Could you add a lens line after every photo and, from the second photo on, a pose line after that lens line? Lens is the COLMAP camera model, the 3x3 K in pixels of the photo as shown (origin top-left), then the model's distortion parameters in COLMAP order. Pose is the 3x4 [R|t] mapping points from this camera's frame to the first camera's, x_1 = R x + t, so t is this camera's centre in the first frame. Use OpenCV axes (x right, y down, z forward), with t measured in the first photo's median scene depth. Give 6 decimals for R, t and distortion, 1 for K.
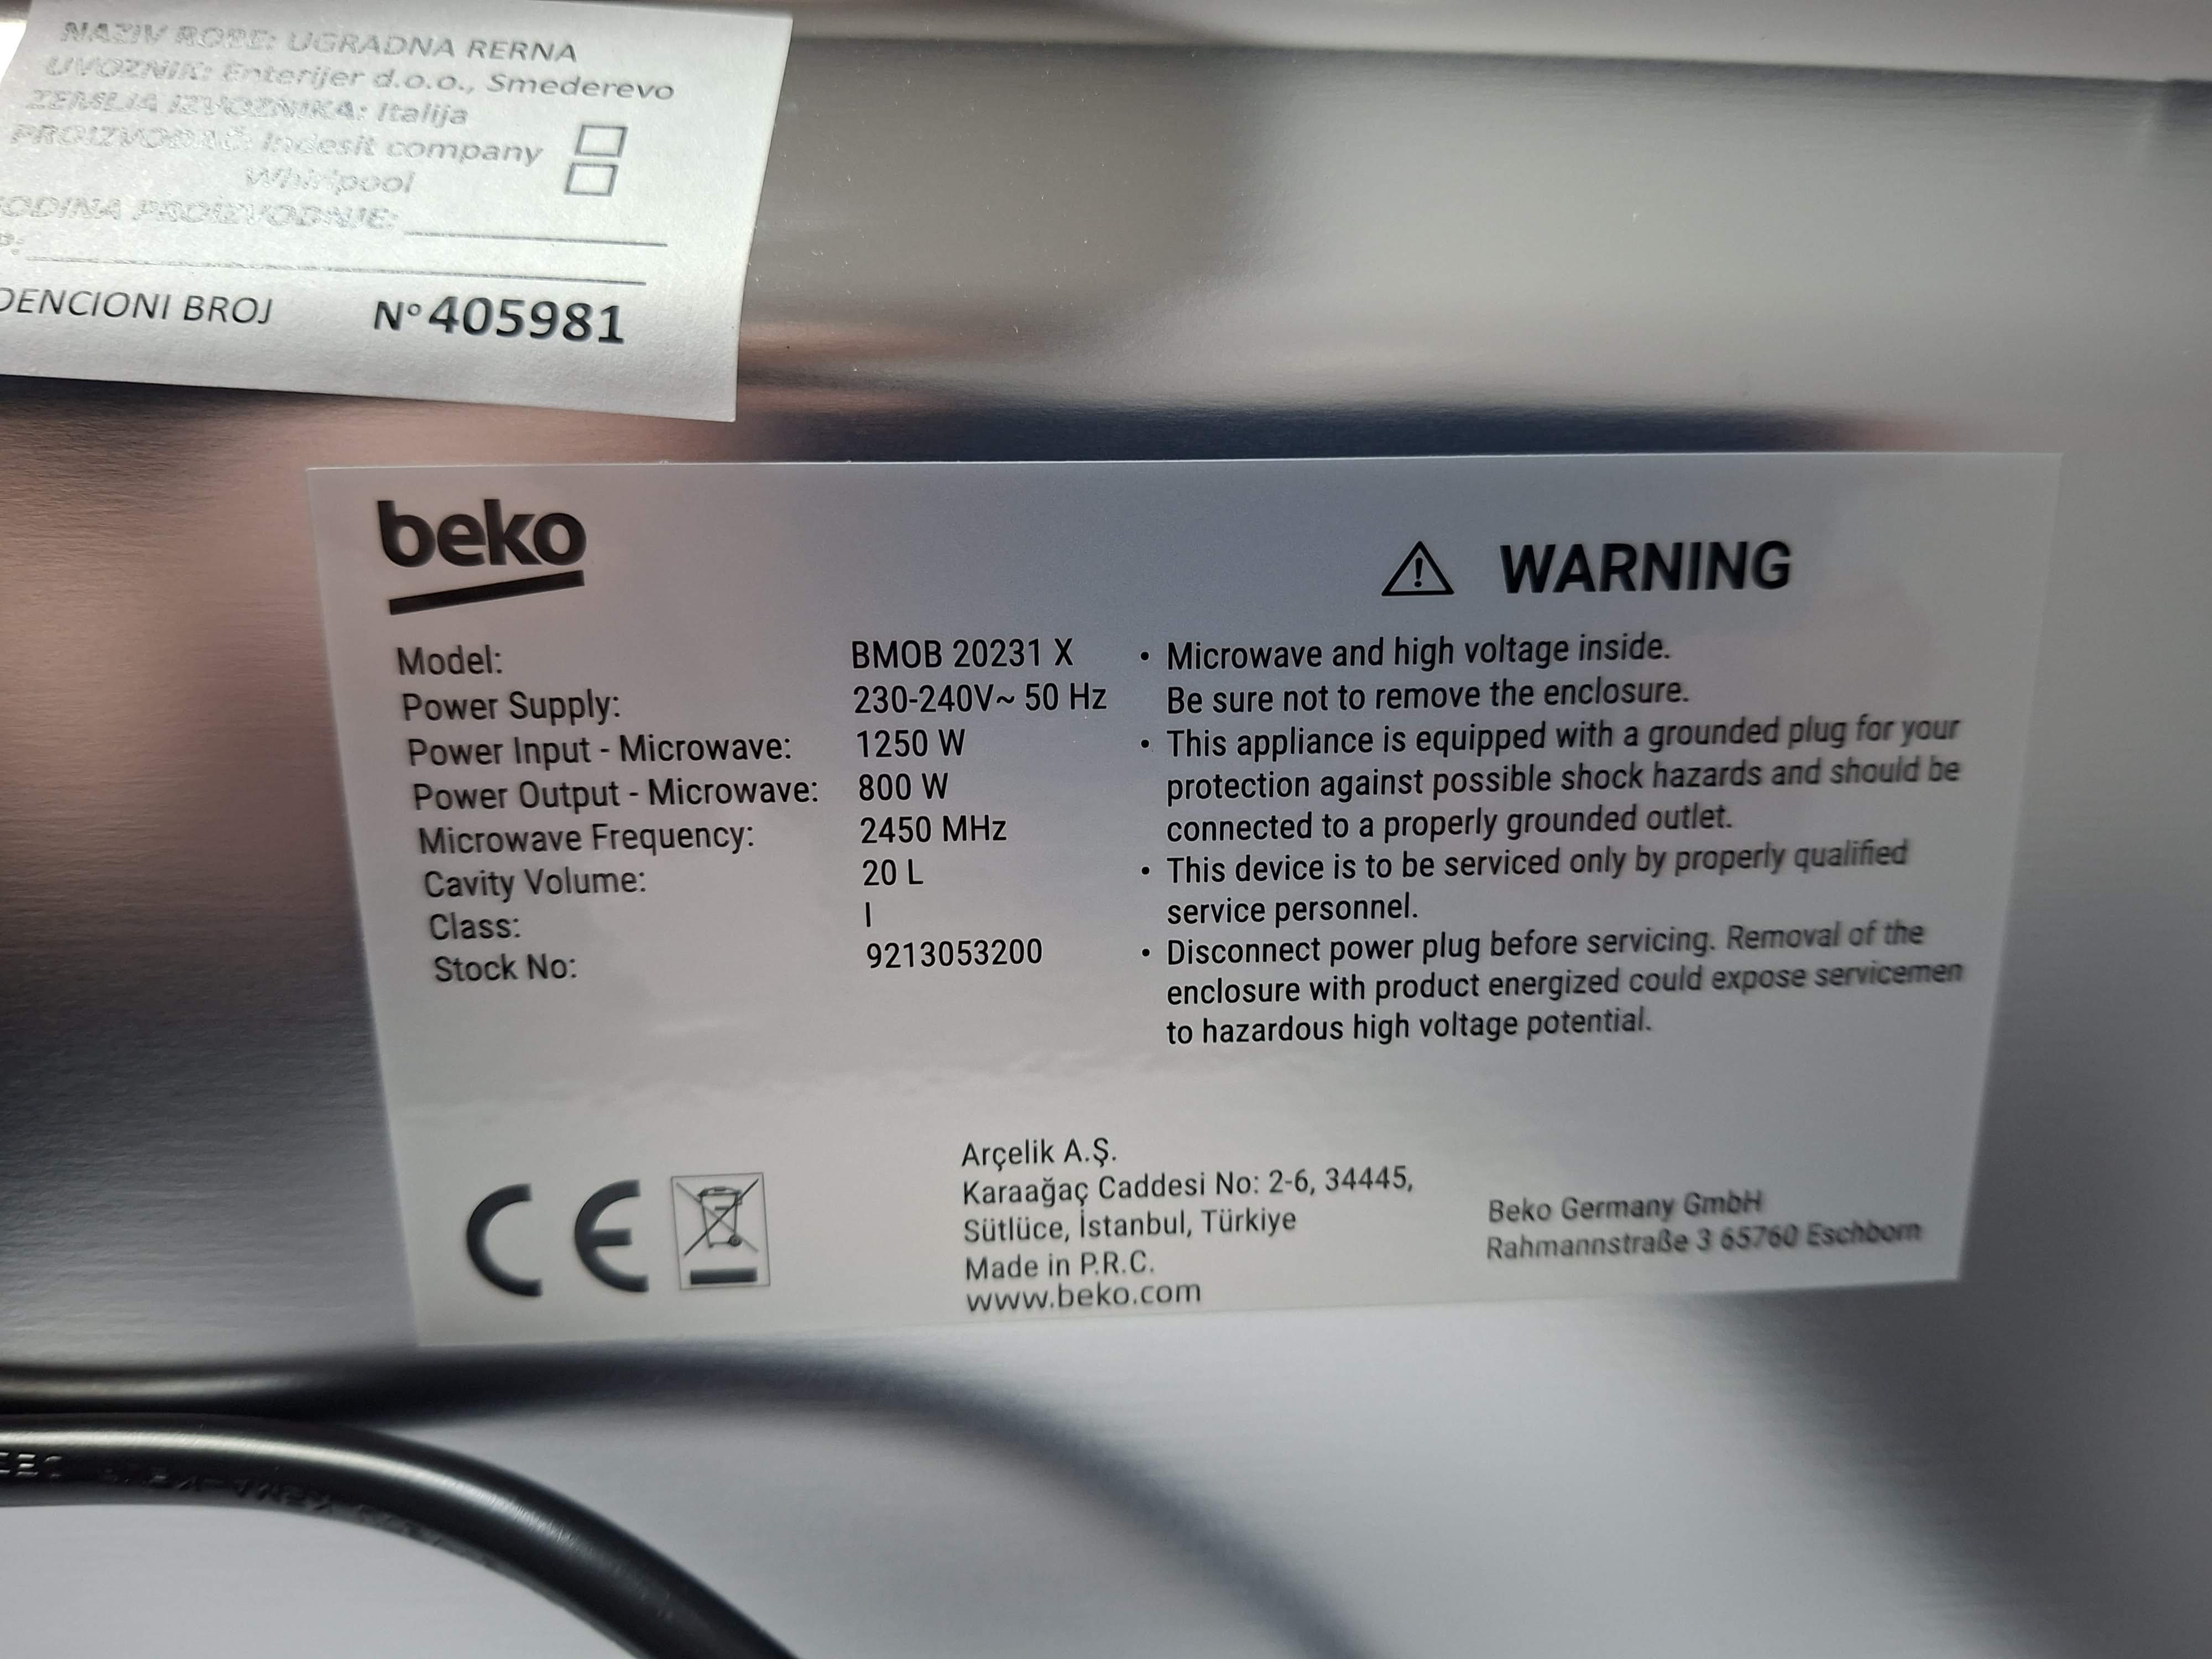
lens RADIAL K [[1532.0, 0, 1102.0], [0, 1532.0, 789.9], [0, 0, 1]] dist [0.059651, -0.074281]
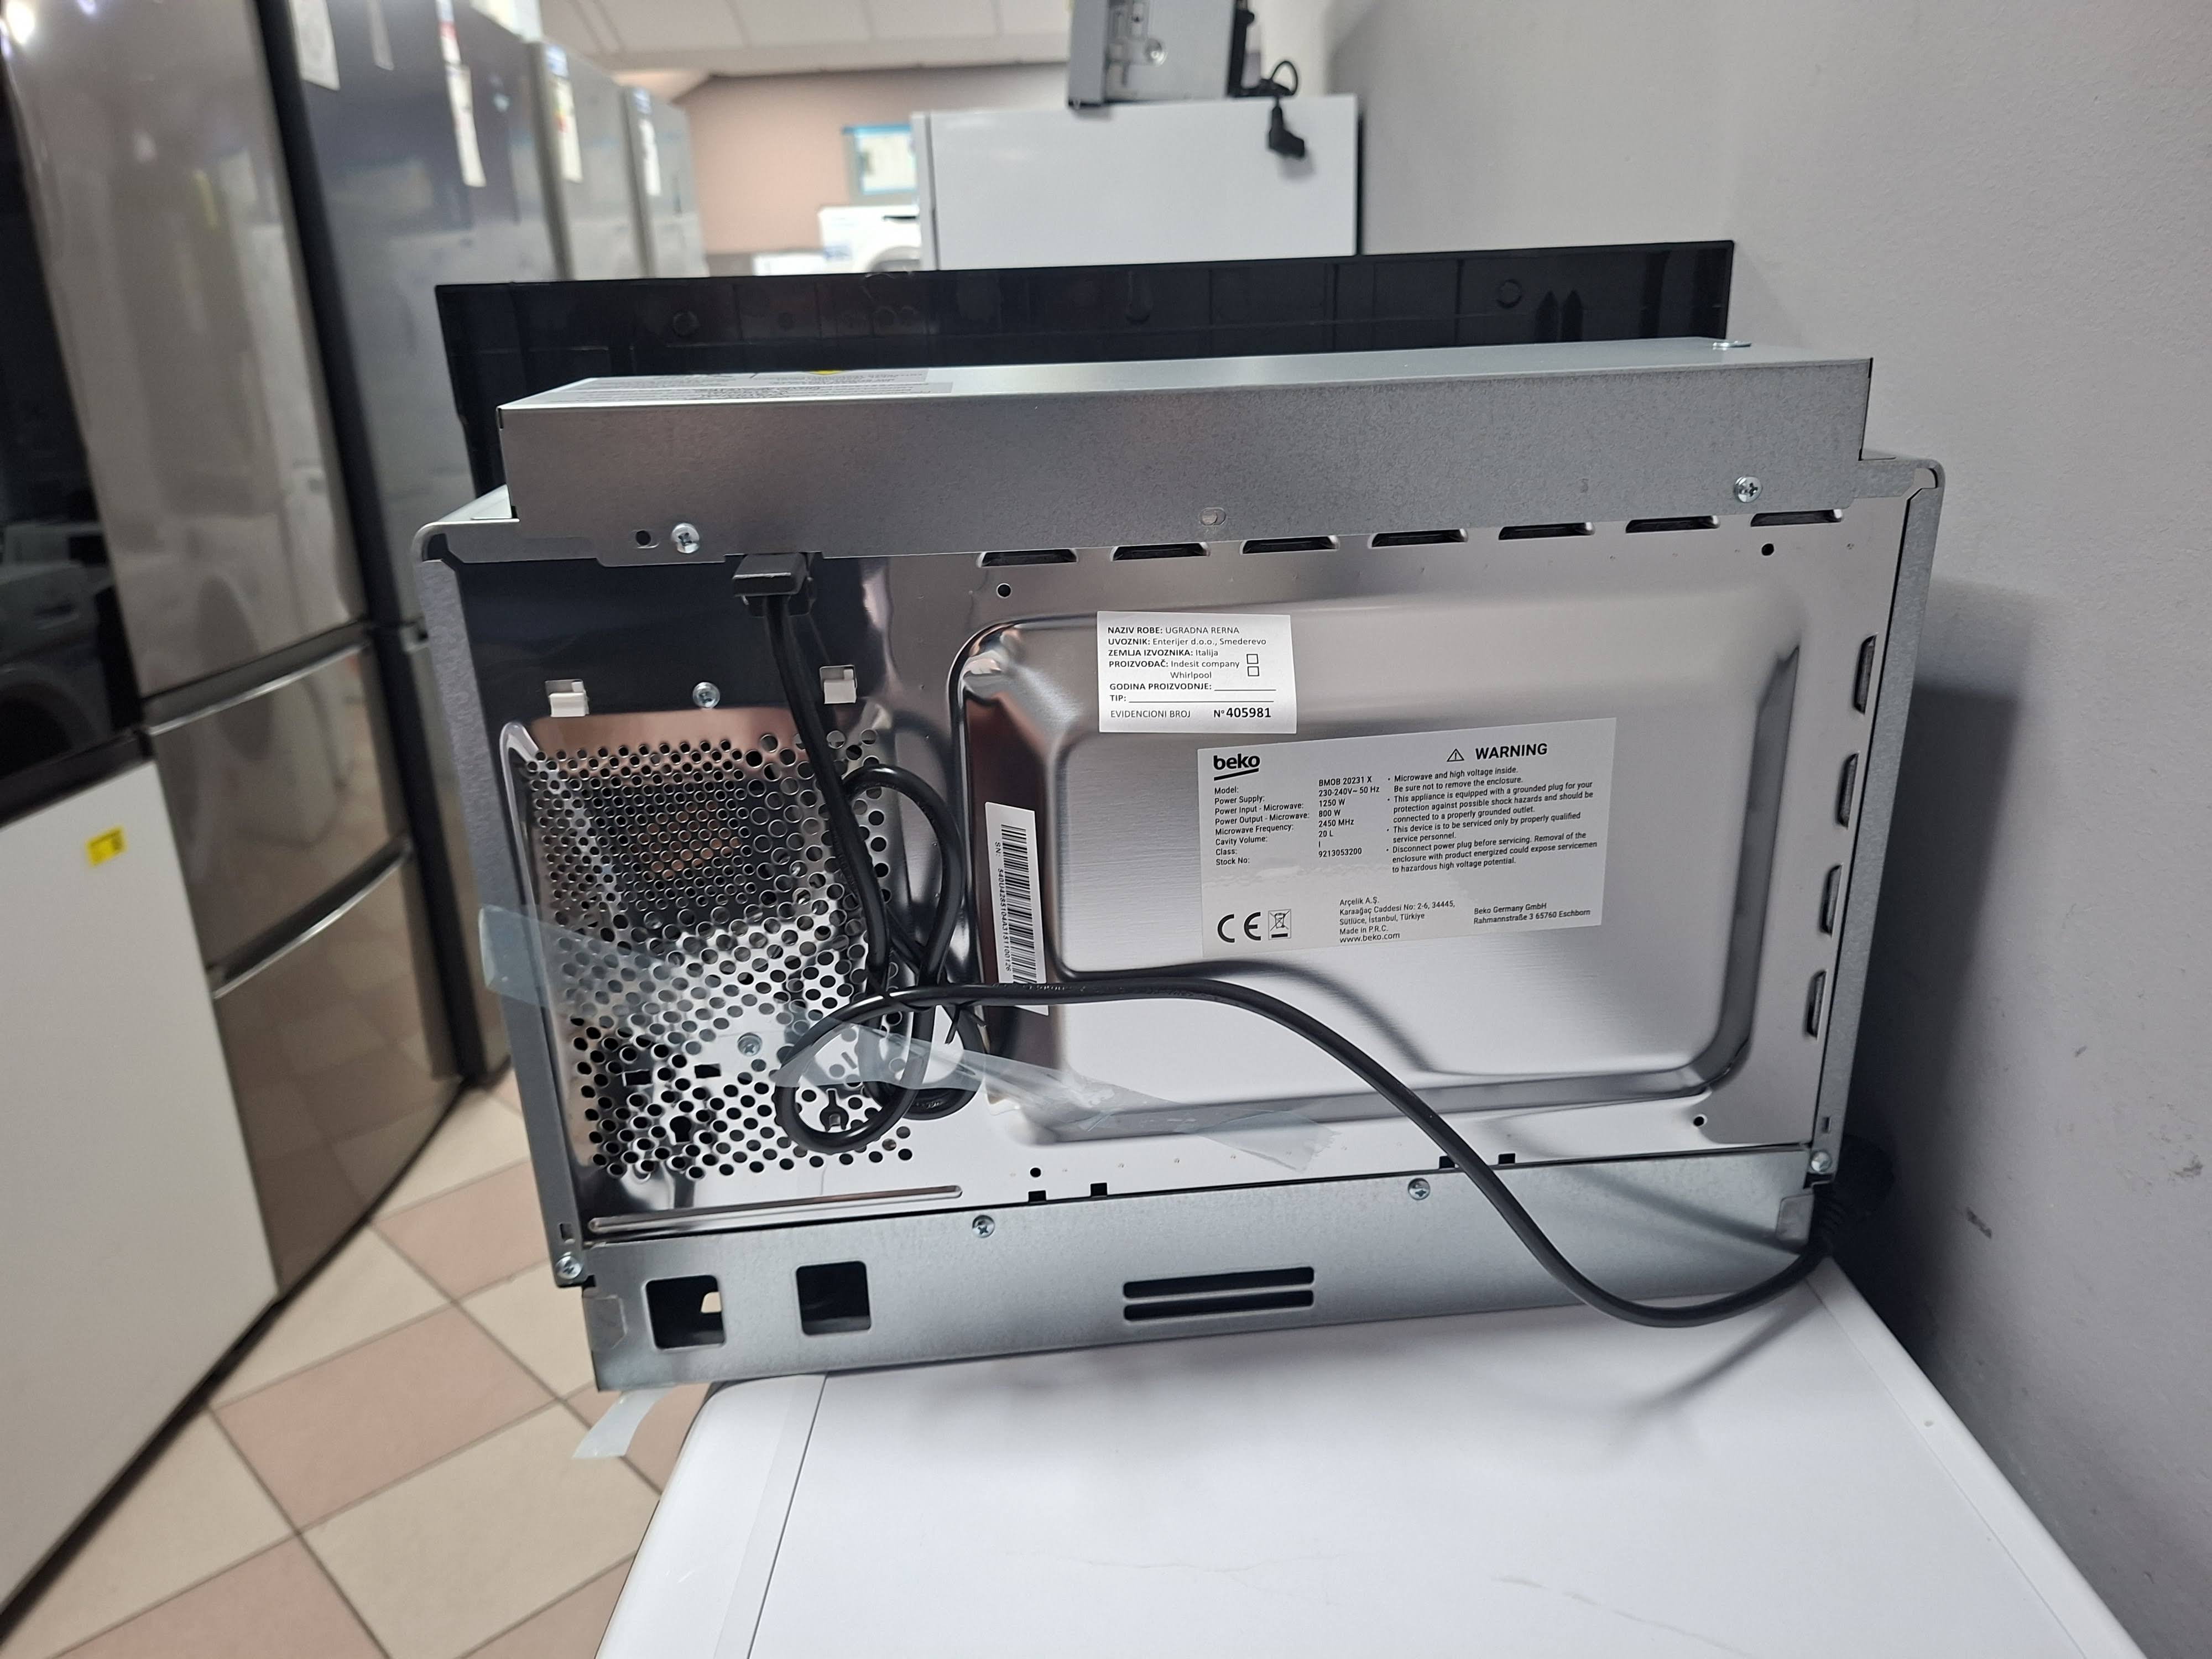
lens RADIAL K [[1532.0, 0, 1102.0], [0, 1532.0, 789.9], [0, 0, 1]] dist [0.059651, -0.074281]
pose [[0.998841, -0.044155, 0.019181, -0.783647], [0.041584, 0.992102, 0.118344, -0.552164], [-0.024255, -0.117409, 0.992787, -2.923971]]
